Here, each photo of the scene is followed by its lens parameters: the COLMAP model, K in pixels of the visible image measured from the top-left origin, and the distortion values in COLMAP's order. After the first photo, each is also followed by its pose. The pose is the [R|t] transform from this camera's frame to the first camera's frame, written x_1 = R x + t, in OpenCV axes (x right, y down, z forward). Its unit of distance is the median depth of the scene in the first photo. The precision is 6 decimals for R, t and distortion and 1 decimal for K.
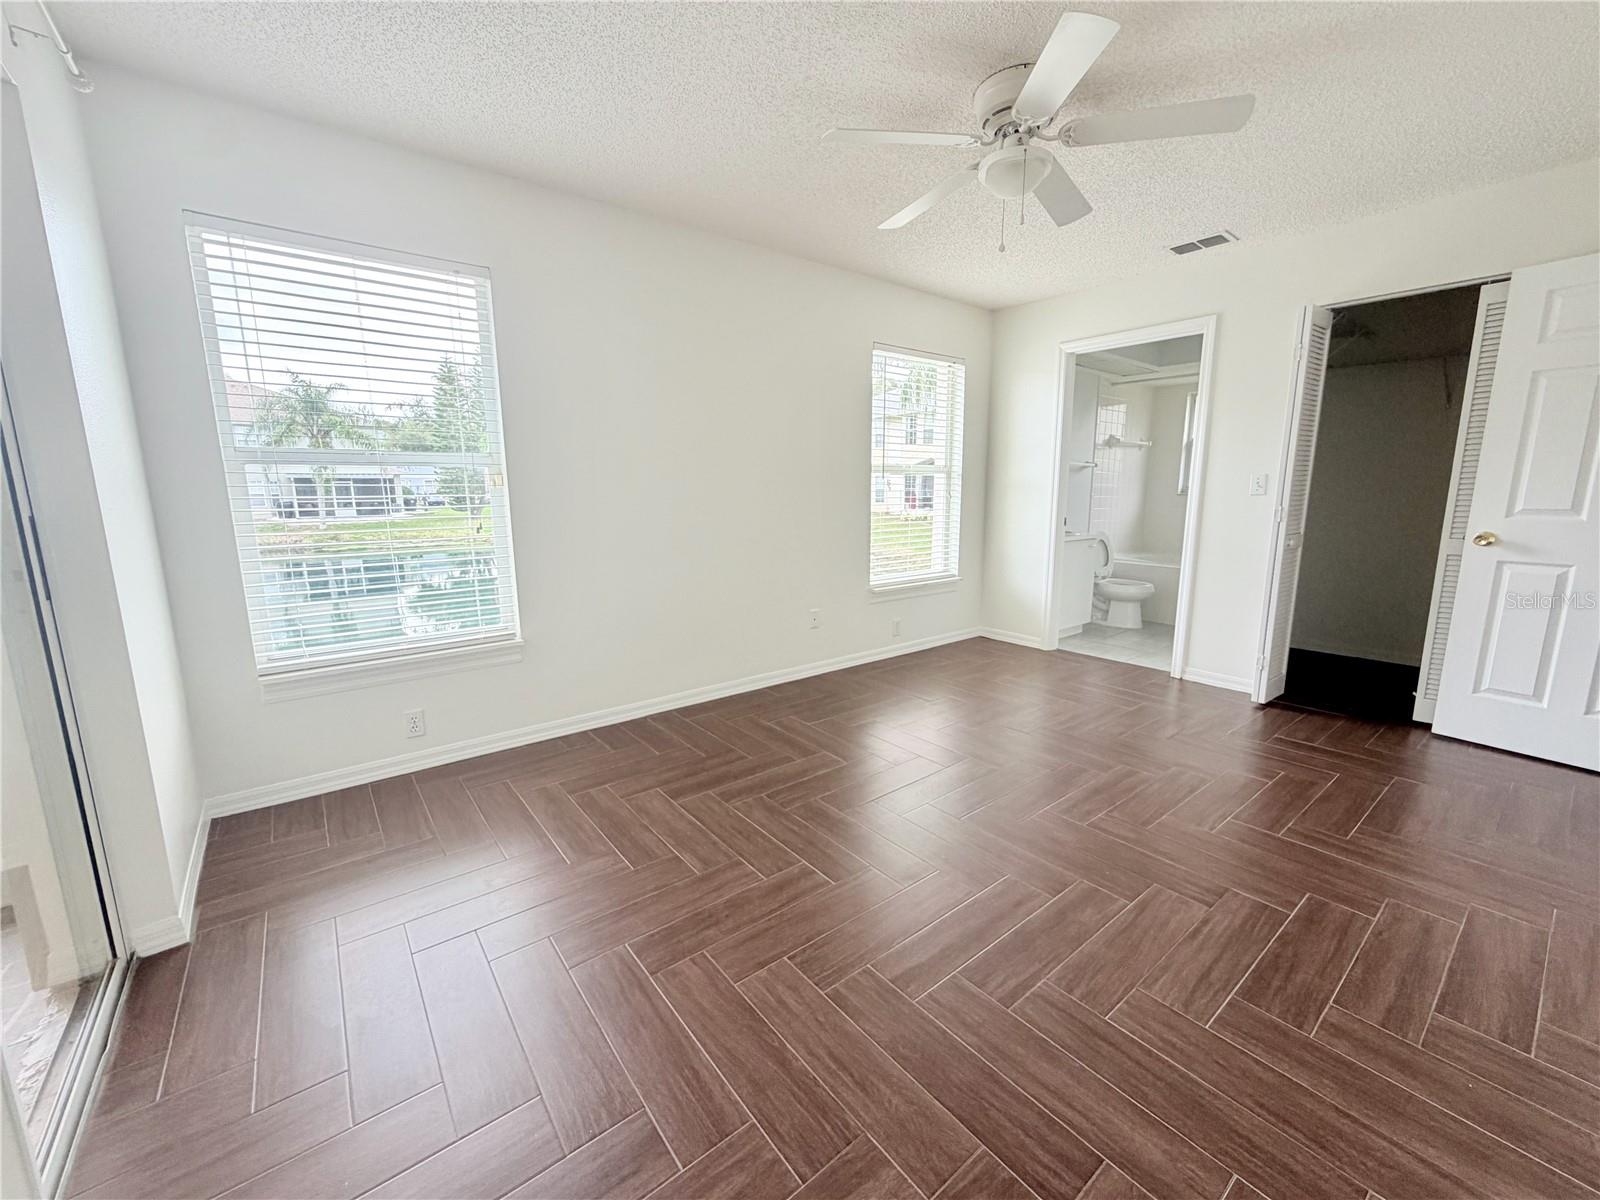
lens RADIAL K [[639.5, 0, 800.0], [0, 639.5, 600.0], [0, 0, 1]] dist [0.000514, 0.000053]
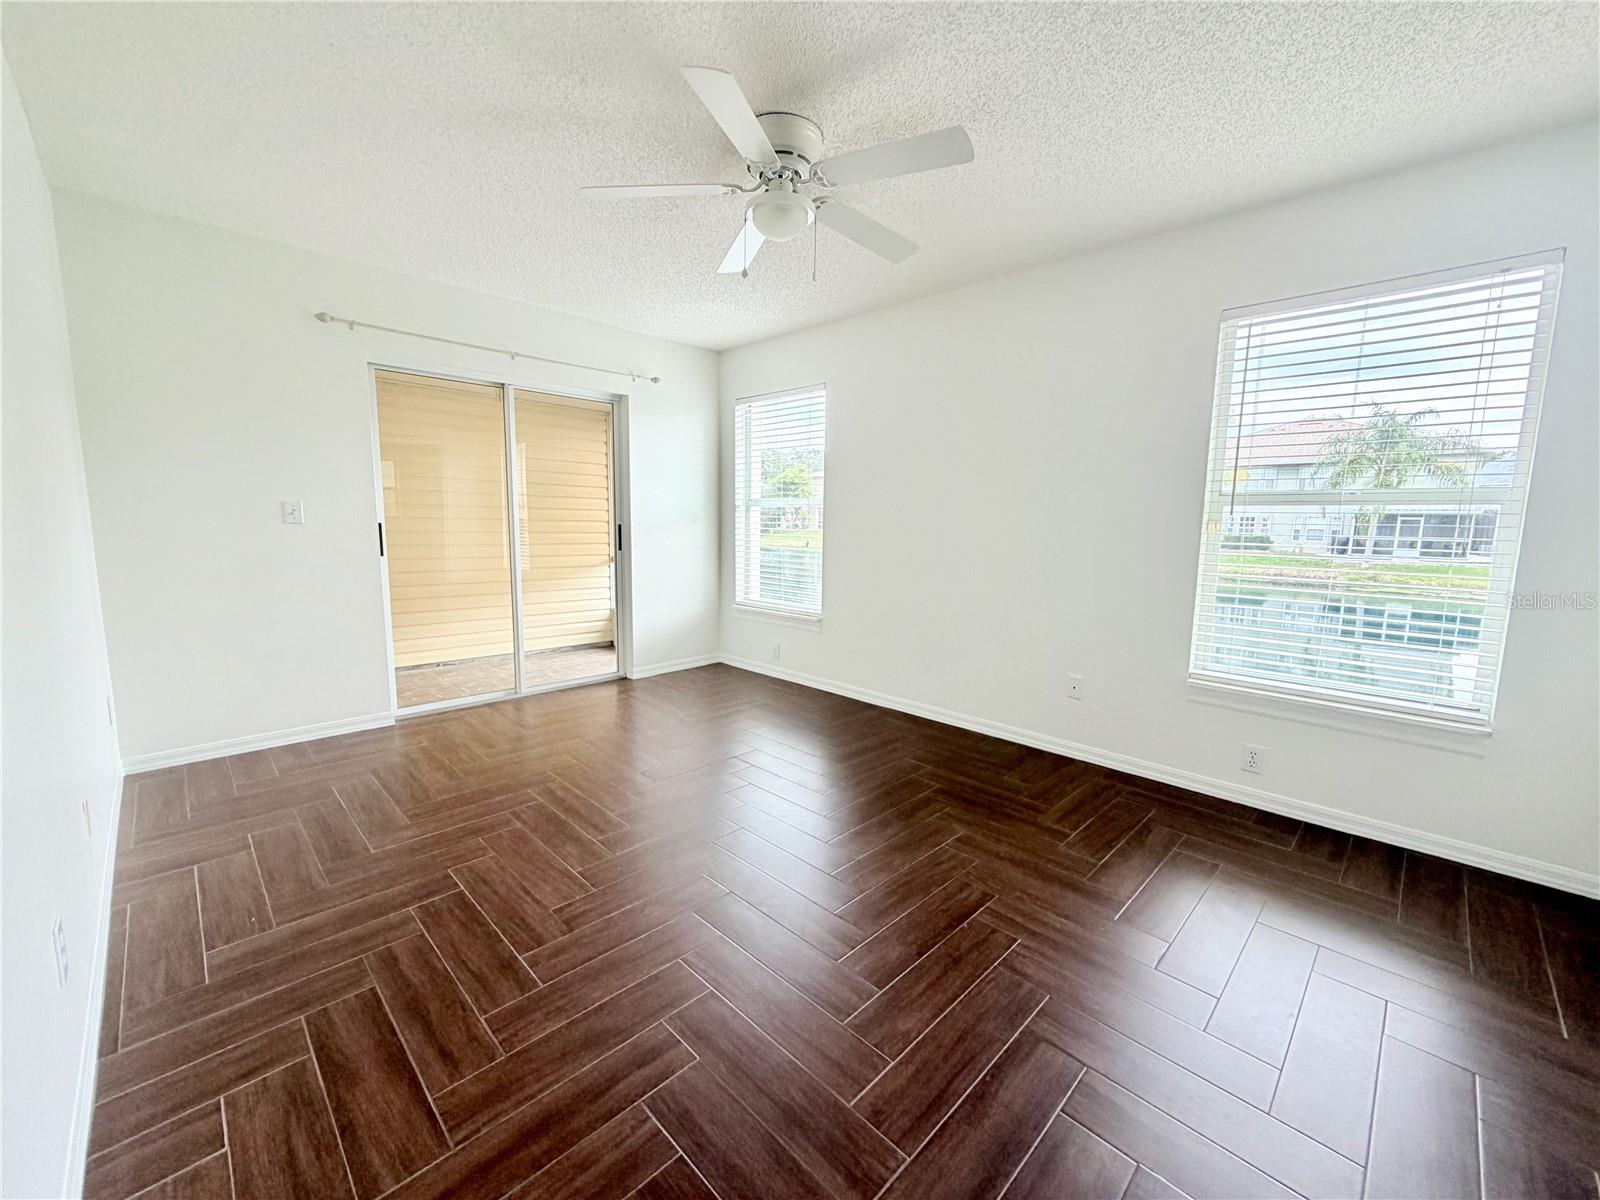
lens RADIAL K [[638.2, 0, 797.4], [0, 638.2, 599.1], [0, 0, 1]] dist [-0.000982, -0.000015]
pose [[0.113765, 0.131532, -0.984762, 1.663001], [-0.187704, 0.976192, 0.108702, -0.218798], [0.975615, 0.172478, 0.135746, 1.160441]]
